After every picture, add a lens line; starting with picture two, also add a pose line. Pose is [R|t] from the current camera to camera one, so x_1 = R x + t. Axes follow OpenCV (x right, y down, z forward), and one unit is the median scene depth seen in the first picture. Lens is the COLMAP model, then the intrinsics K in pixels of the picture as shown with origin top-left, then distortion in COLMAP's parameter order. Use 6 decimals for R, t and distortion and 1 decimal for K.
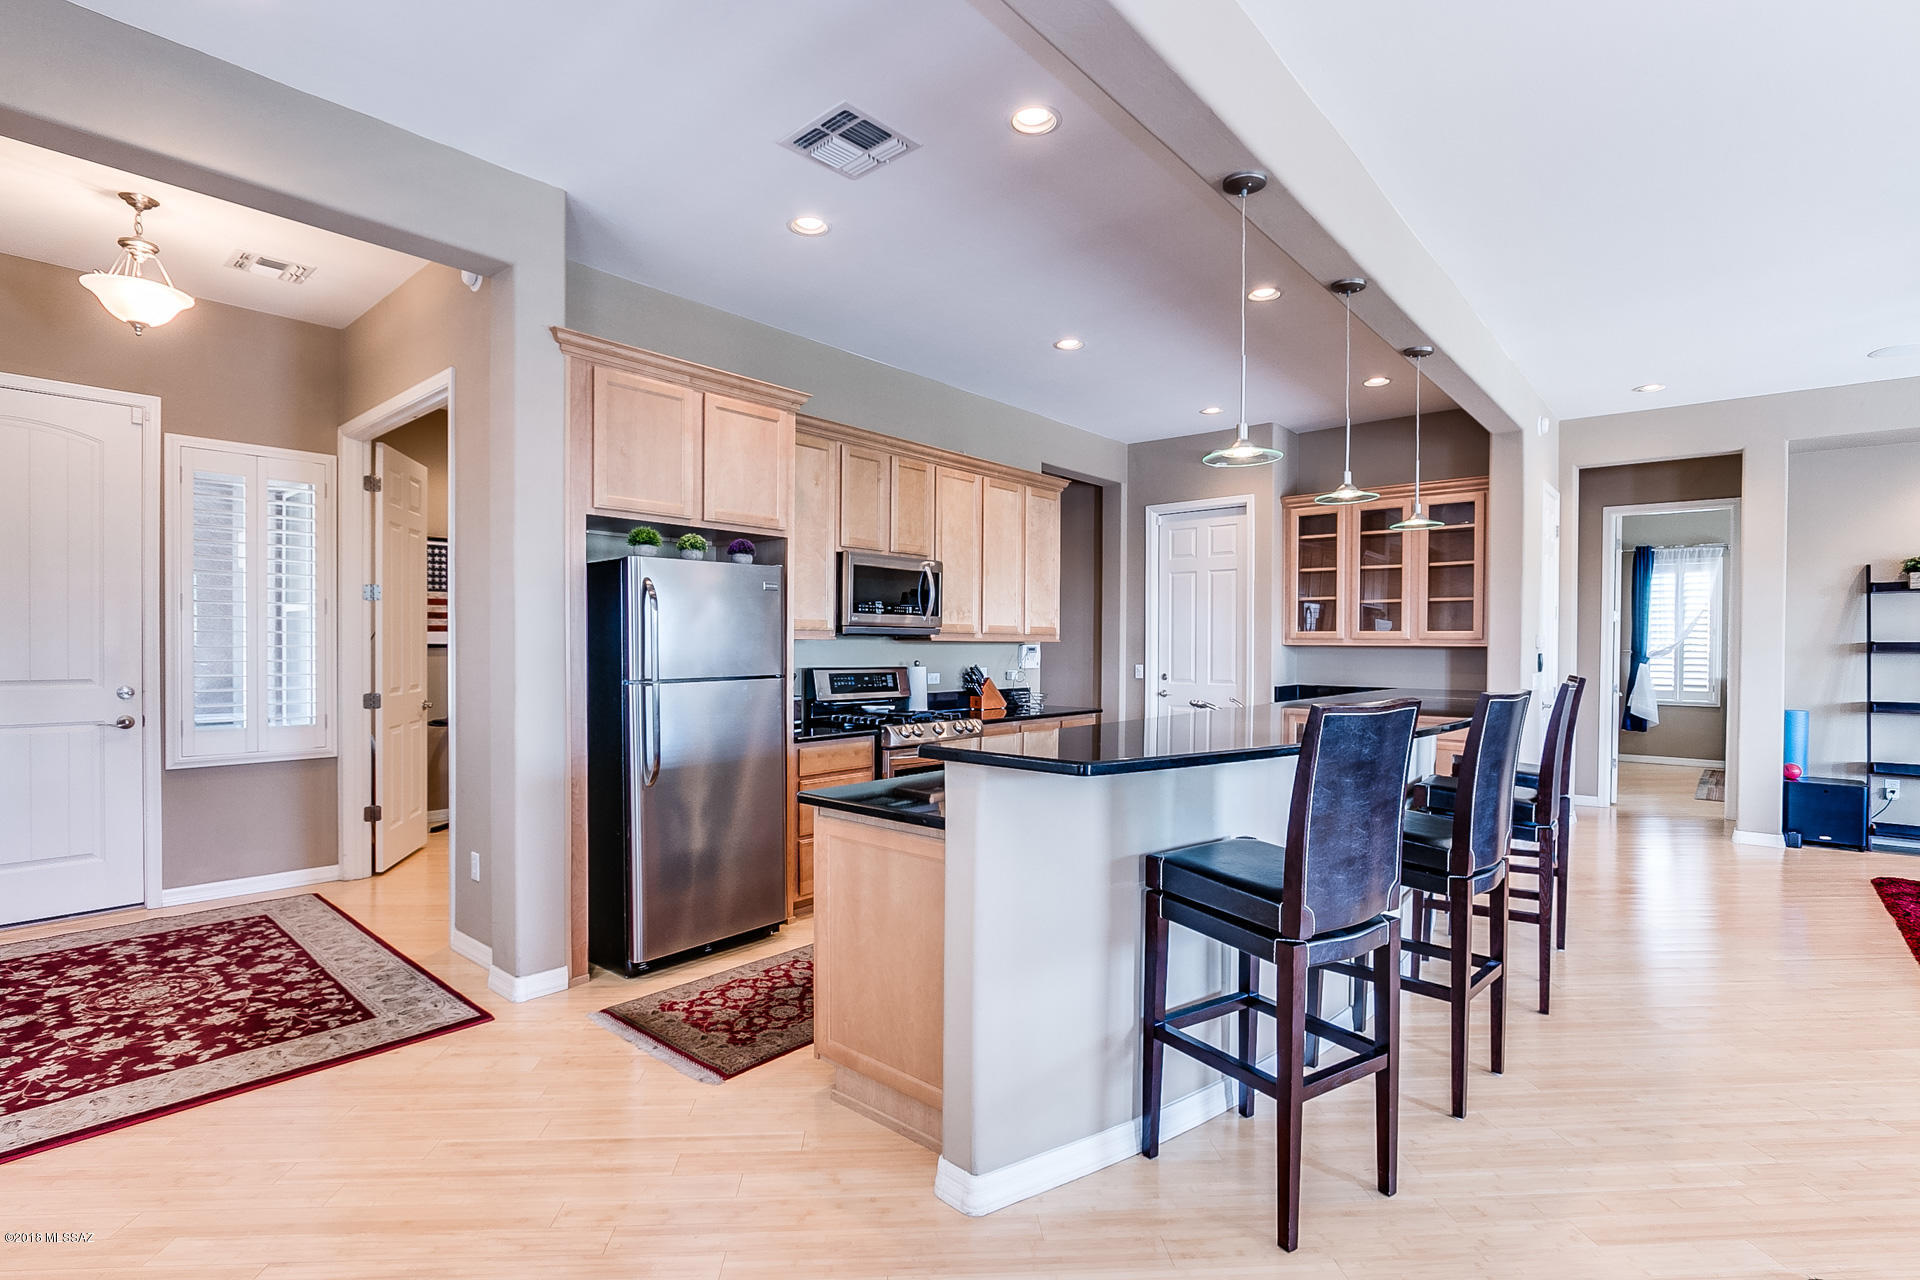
lens RADIAL K [[897.3, 0, 943.2], [0, 897.3, 657.5], [0, 0, 1]] dist [-0.016561, 0.003036]
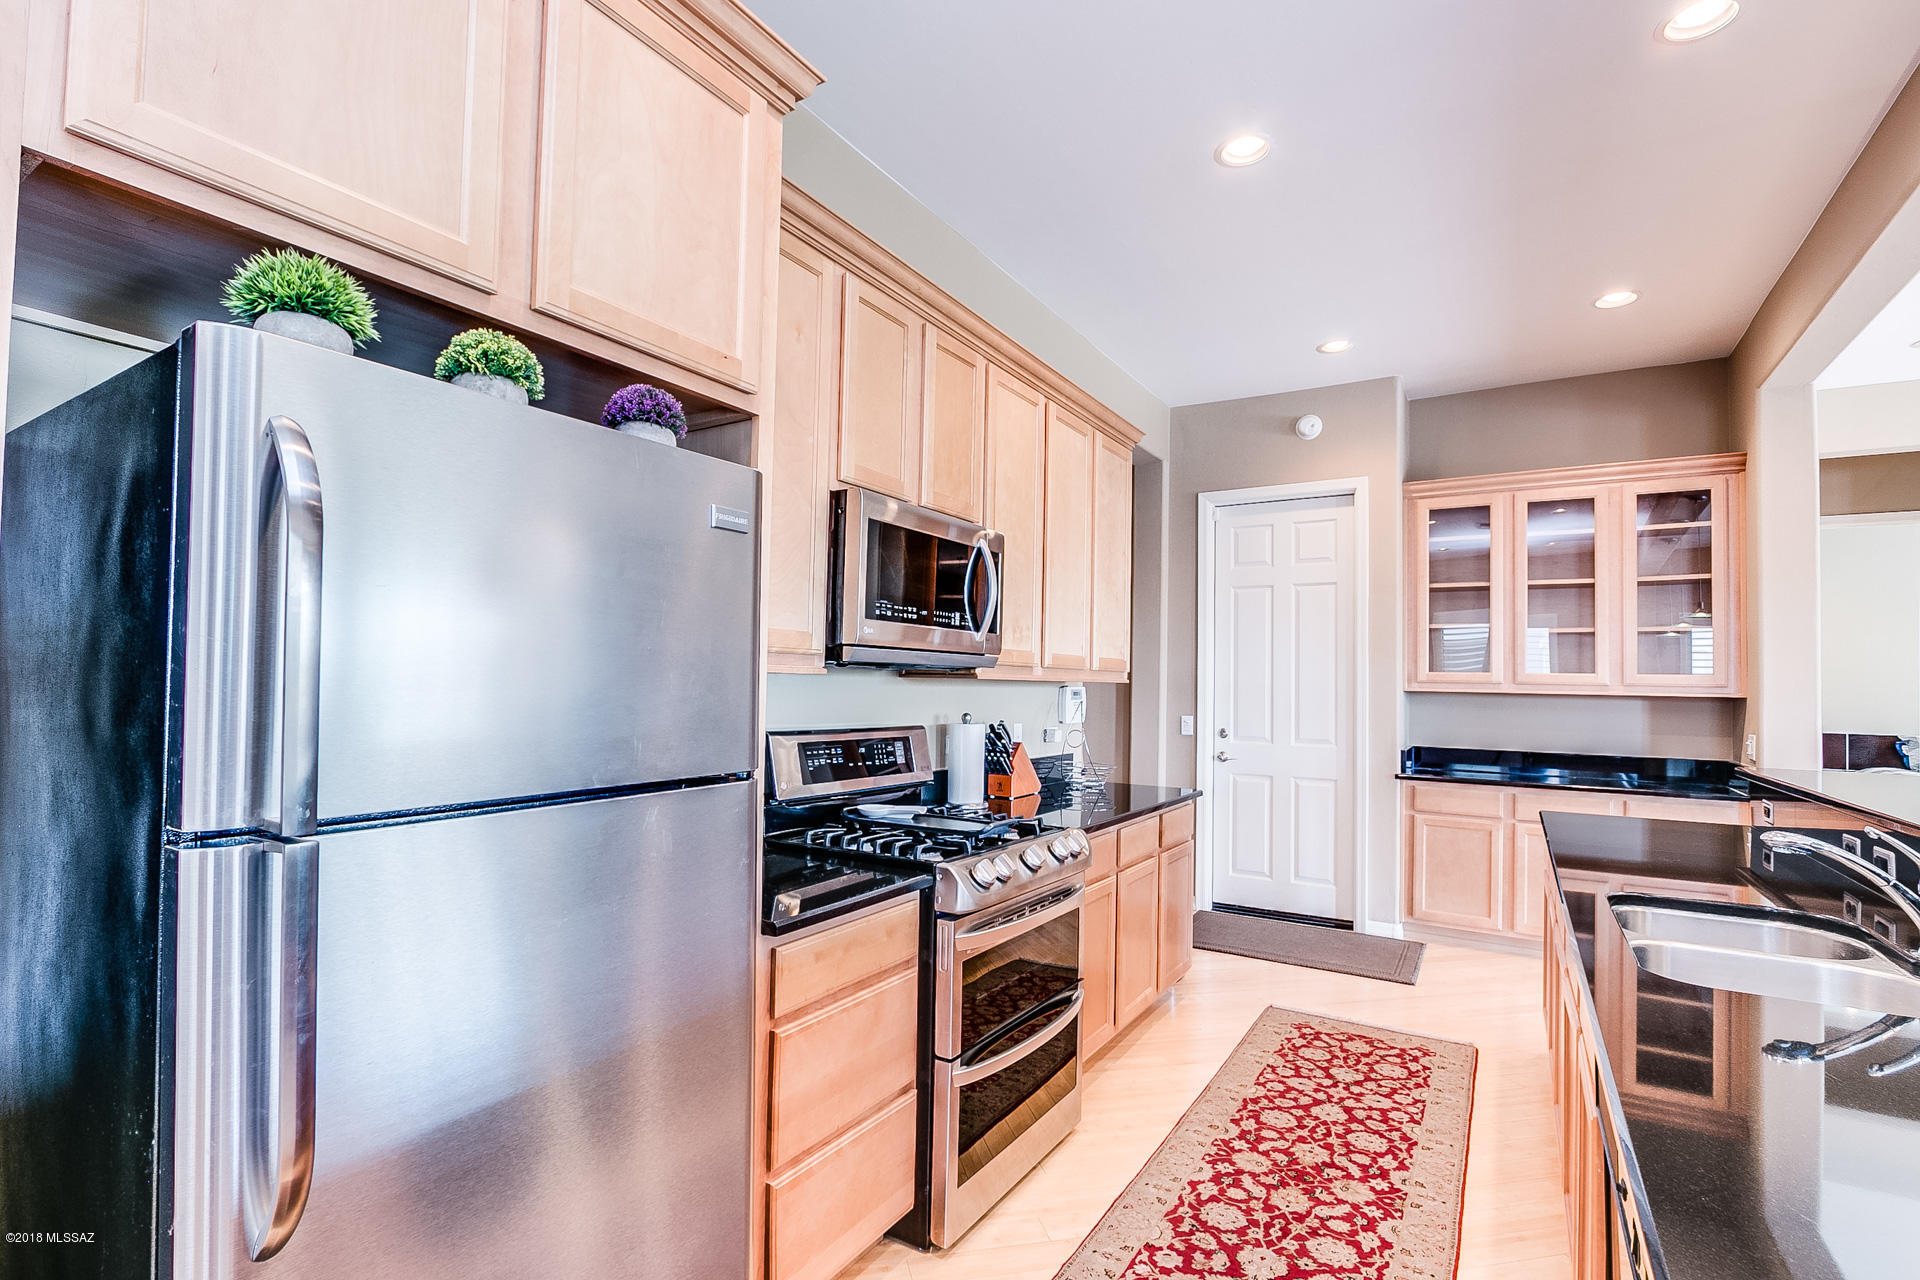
lens RADIAL K [[897.3, 0, 941.9], [0, 897.3, 654.8], [0, 0, 1]] dist [-0.016561, 0.003036]
pose [[0.987622, 0.017301, 0.155896, -0.108852], [-0.010395, 0.998933, -0.045001, -0.007911], [-0.156508, 0.042823, 0.986748, 0.427969]]
